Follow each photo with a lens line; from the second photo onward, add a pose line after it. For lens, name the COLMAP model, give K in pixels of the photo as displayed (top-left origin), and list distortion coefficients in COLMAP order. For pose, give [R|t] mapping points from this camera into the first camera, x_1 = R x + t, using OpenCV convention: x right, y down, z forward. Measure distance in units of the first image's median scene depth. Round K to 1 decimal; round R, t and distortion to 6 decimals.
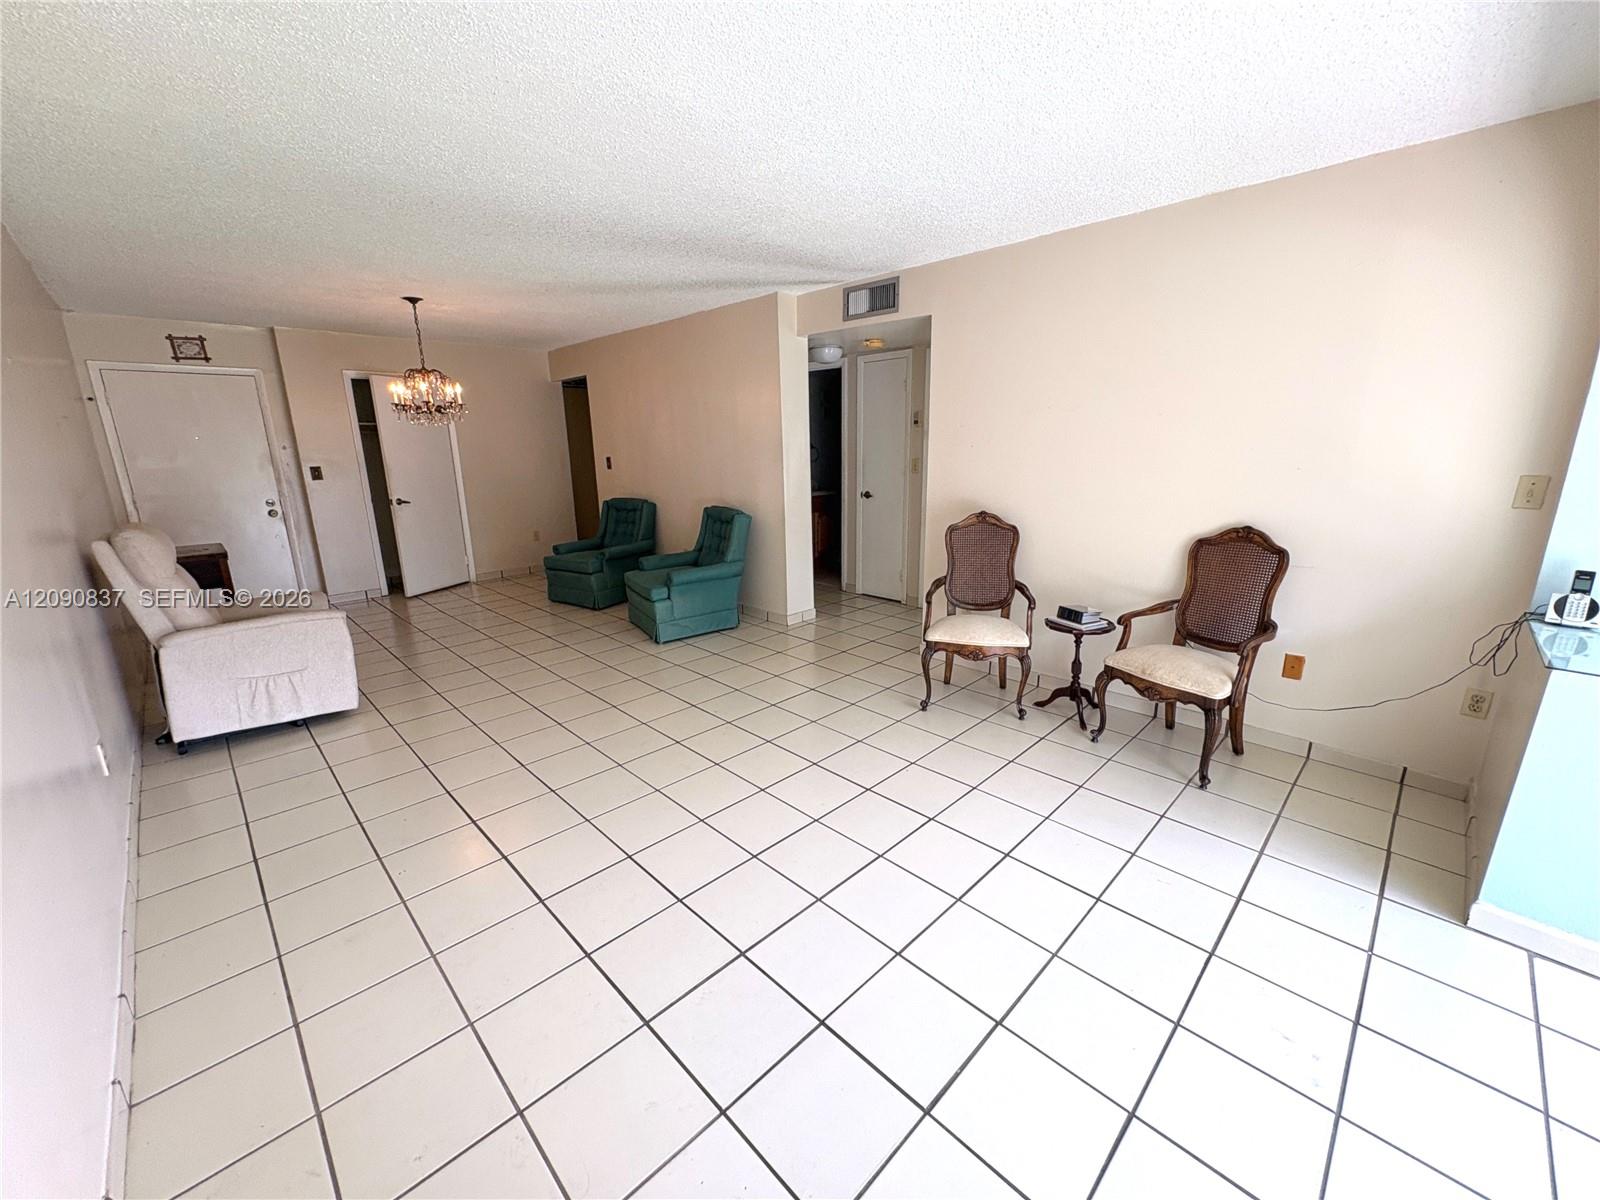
lens RADIAL K [[639.2, 0, 800.1], [0, 639.2, 602.5], [0, 0, 1]] dist [0.000201, -0.000177]
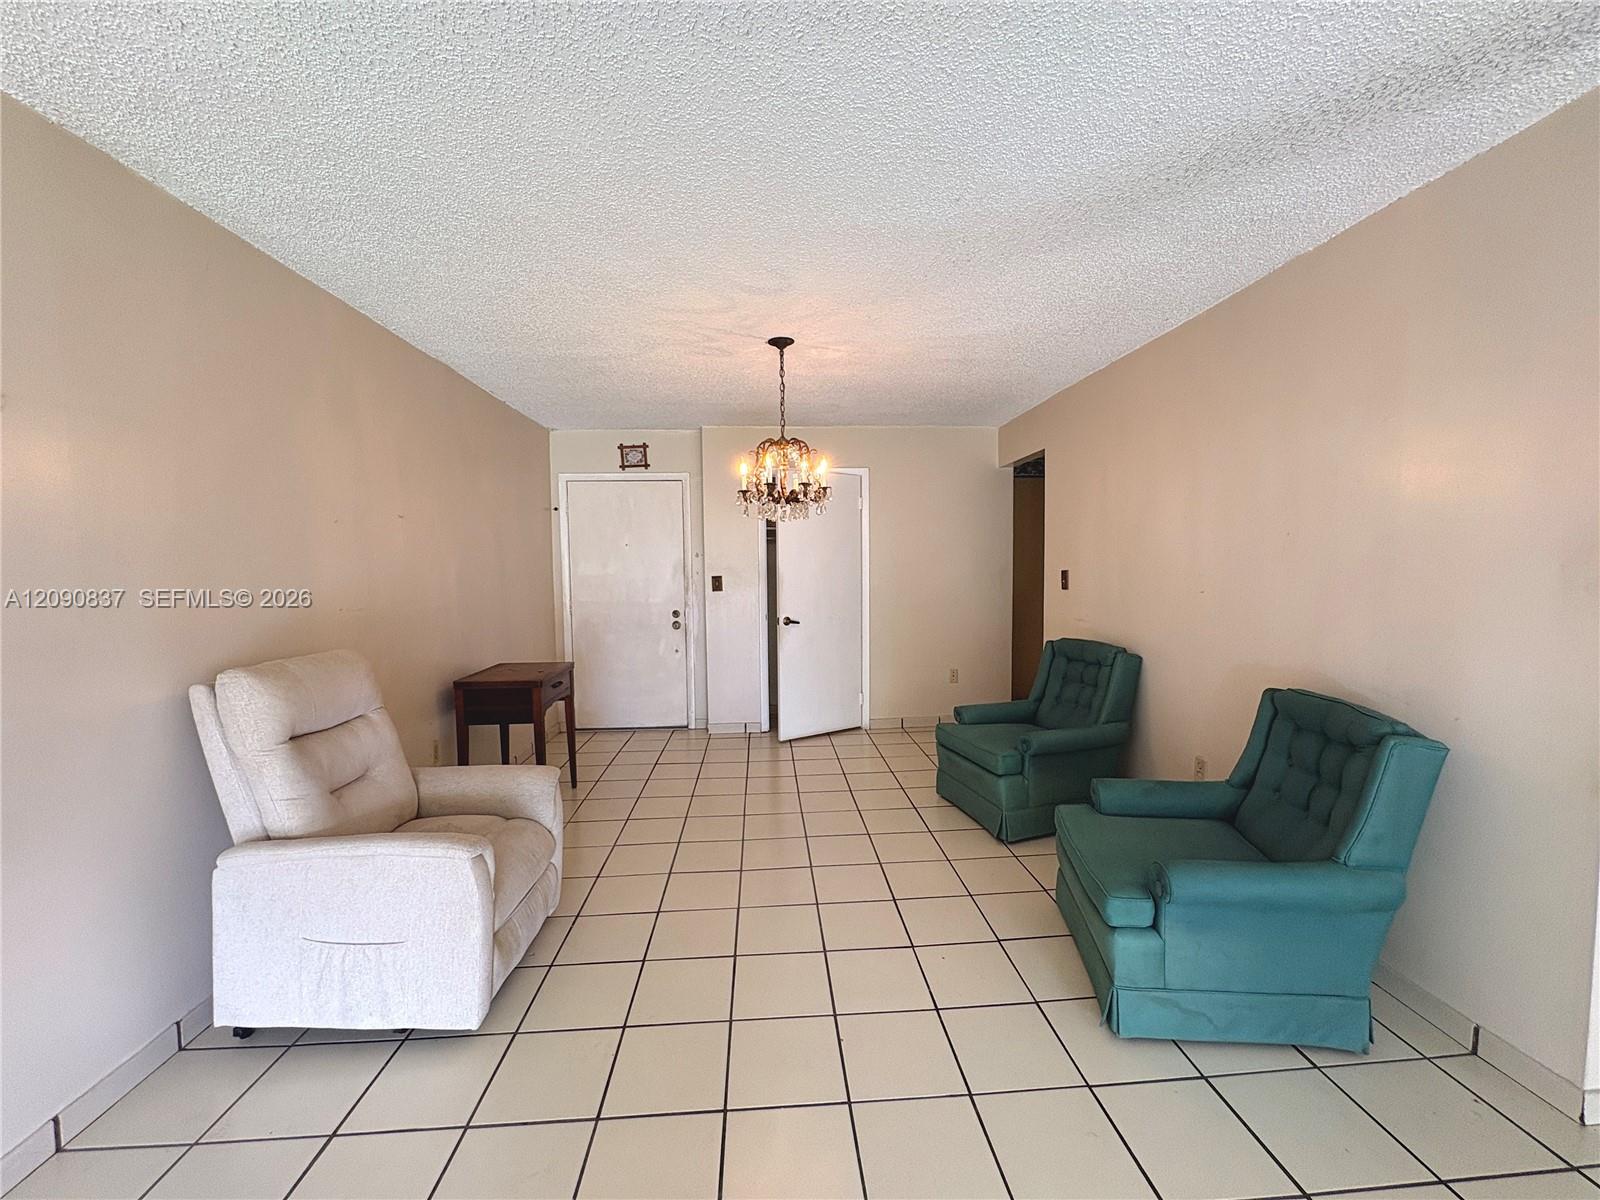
lens RADIAL K [[639.5, 0, 800.1], [0, 639.5, 609.2], [0, 0, 1]] dist [0.011365, 0.000190]
pose [[0.756227, 0.054763, -0.652014, -0.107503], [-0.158540, 0.982133, -0.101390, -0.106988], [0.634812, 0.180044, 0.751397, 0.463595]]
